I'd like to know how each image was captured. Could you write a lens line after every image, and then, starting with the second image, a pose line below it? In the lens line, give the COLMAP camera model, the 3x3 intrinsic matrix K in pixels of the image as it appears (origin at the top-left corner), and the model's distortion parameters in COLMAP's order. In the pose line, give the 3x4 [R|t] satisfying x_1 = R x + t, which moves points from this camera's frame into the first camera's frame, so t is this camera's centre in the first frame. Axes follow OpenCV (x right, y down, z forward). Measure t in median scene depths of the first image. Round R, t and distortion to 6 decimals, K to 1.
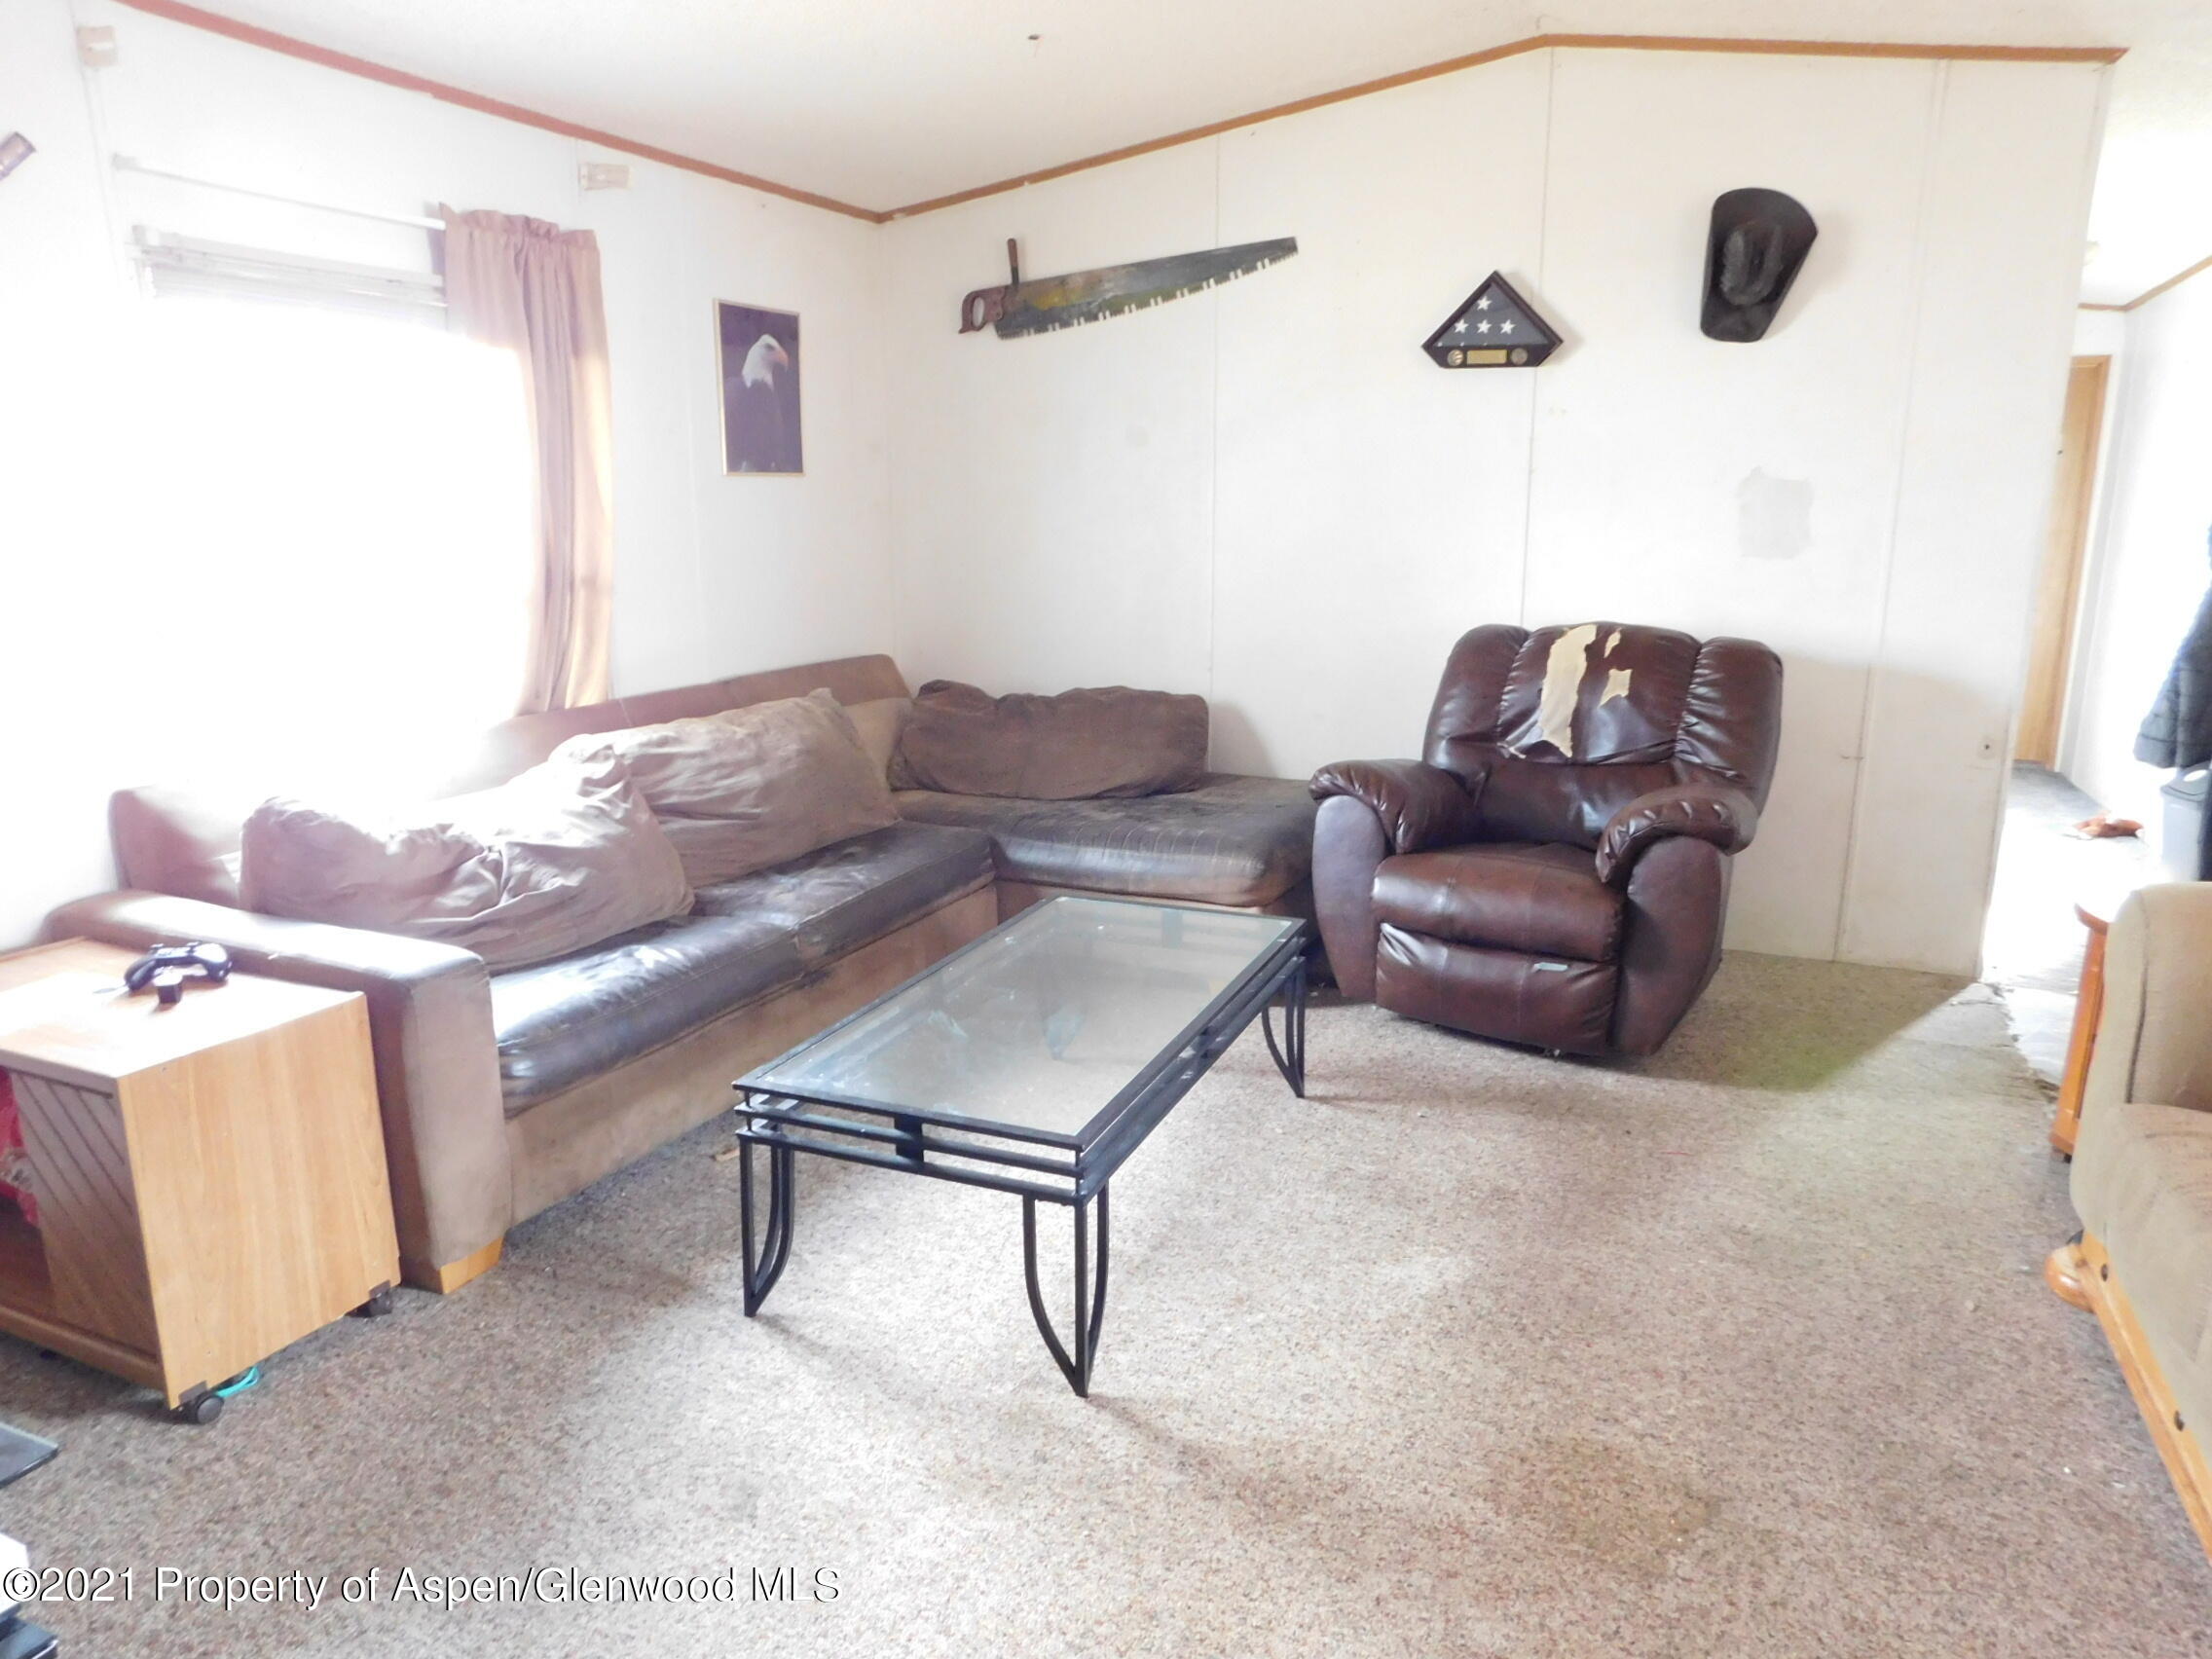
lens RADIAL K [[1445.7, 0, 1094.3], [0, 1445.7, 822.0], [0, 0, 1]] dist [-0.077215, 0.060420]
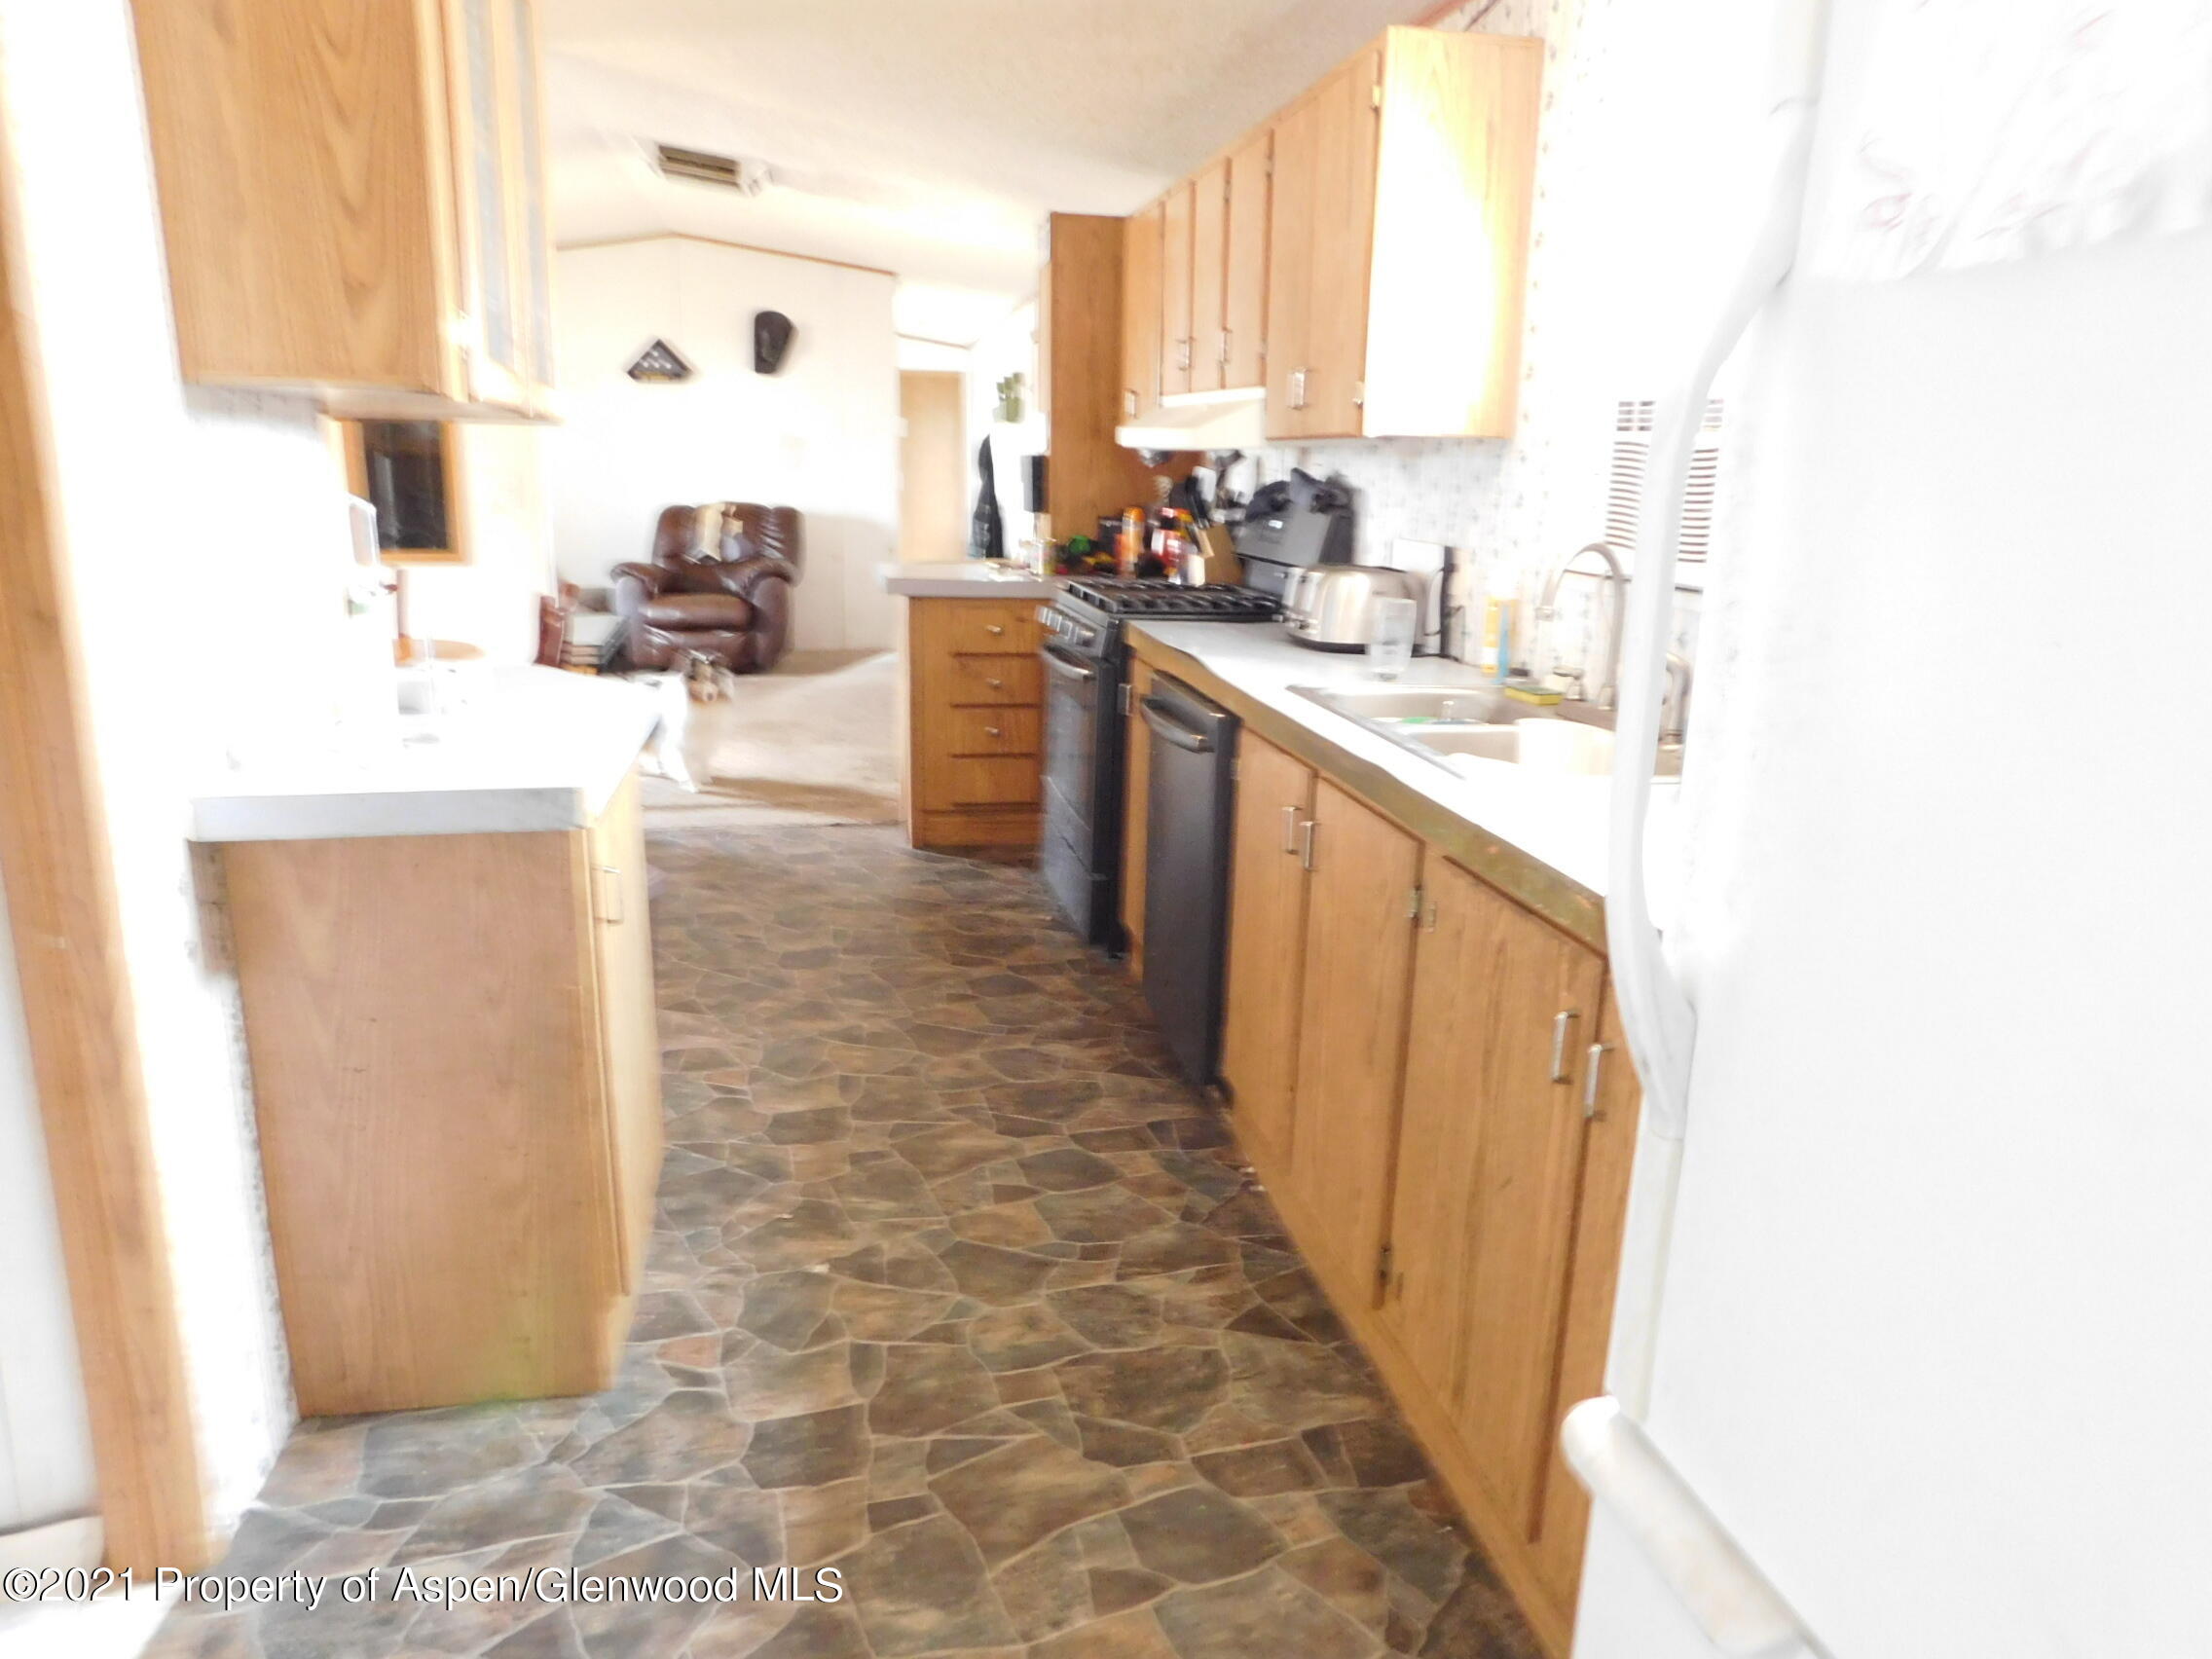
lens RADIAL K [[1445.7, 0, 1094.3], [0, 1445.7, 822.0], [0, 0, 1]] dist [-0.077215, 0.060420]
pose [[0.818004, -0.127547, 0.560893, -0.499798], [0.115111, 0.991679, 0.057631, 0.300218], [-0.563577, 0.017423, 0.825880, -1.180224]]
